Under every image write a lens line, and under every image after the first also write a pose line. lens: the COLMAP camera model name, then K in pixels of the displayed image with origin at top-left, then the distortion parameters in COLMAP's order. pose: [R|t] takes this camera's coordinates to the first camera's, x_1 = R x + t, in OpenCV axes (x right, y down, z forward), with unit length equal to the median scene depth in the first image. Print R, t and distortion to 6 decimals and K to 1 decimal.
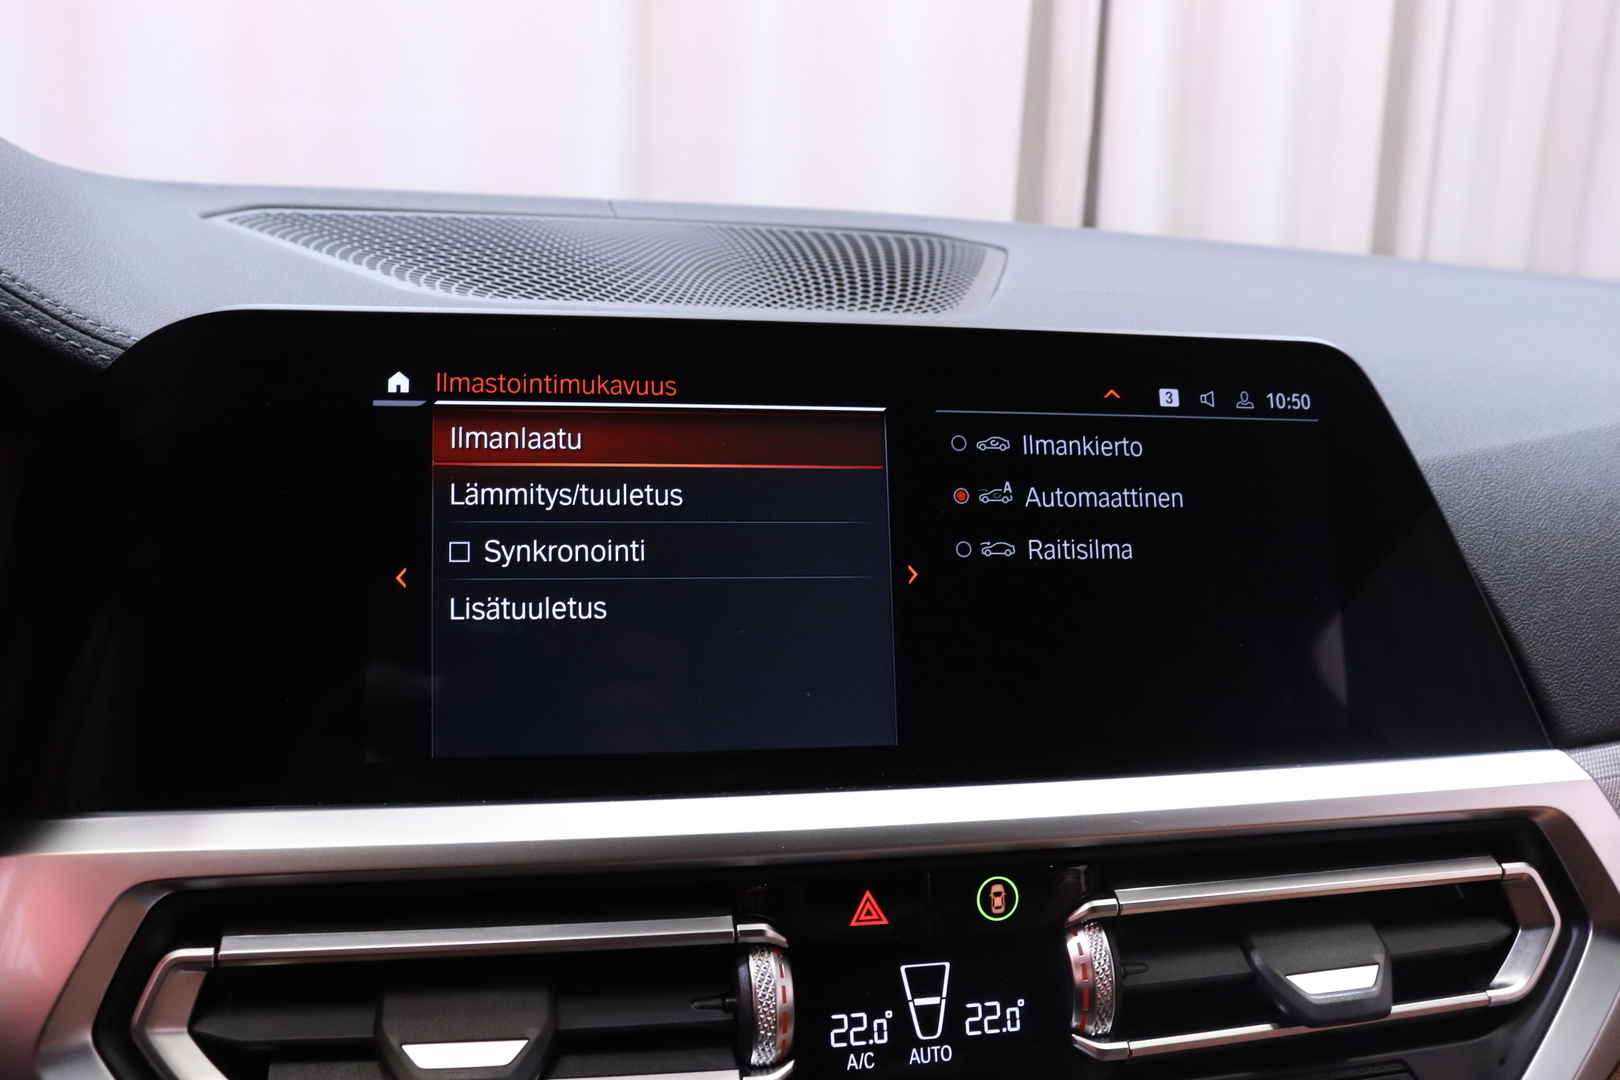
lens RADIAL K [[1514.8, 0, 812.5], [0, 1514.8, 549.0], [0, 0, 1]] dist [-0.147047, 0.143990]
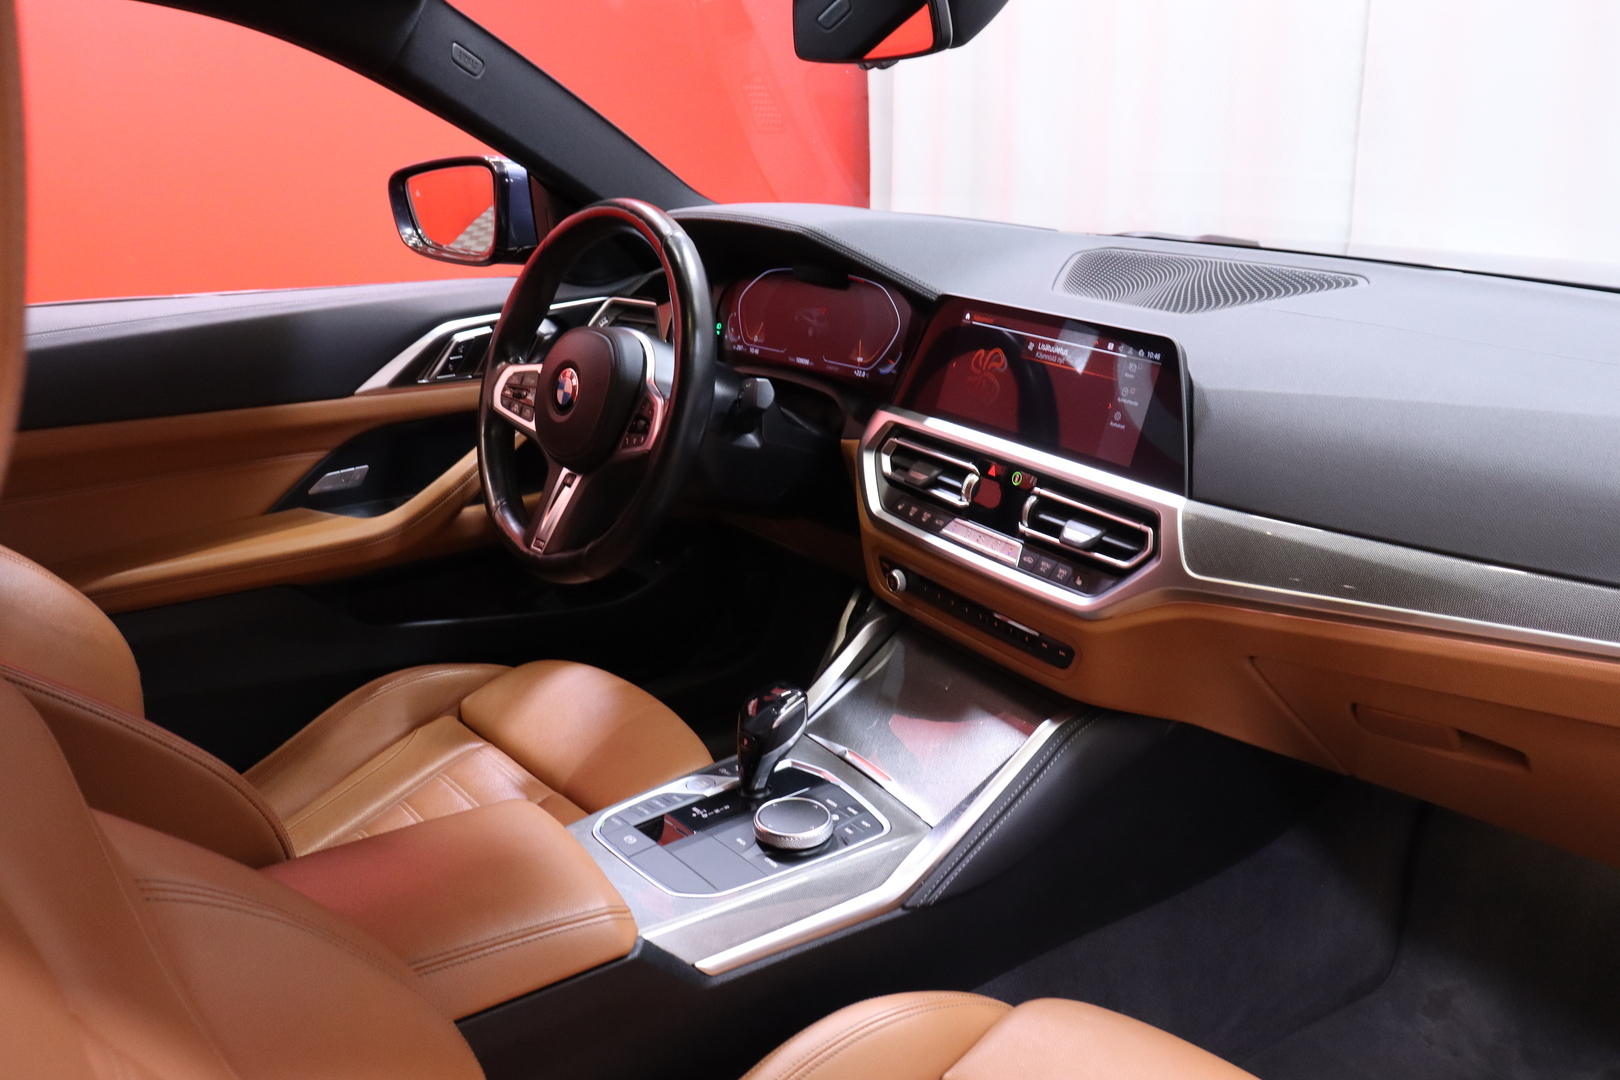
lens RADIAL K [[1318.7, 0, 804.5], [0, 1318.7, 560.4], [0, 0, 1]] dist [-0.171356, 0.166523]
pose [[0.317633, 0.267714, -0.909636, 2.842869], [-0.175800, 0.959311, 0.220947, -0.177863], [0.931774, 0.089735, 0.351773, -0.535894]]
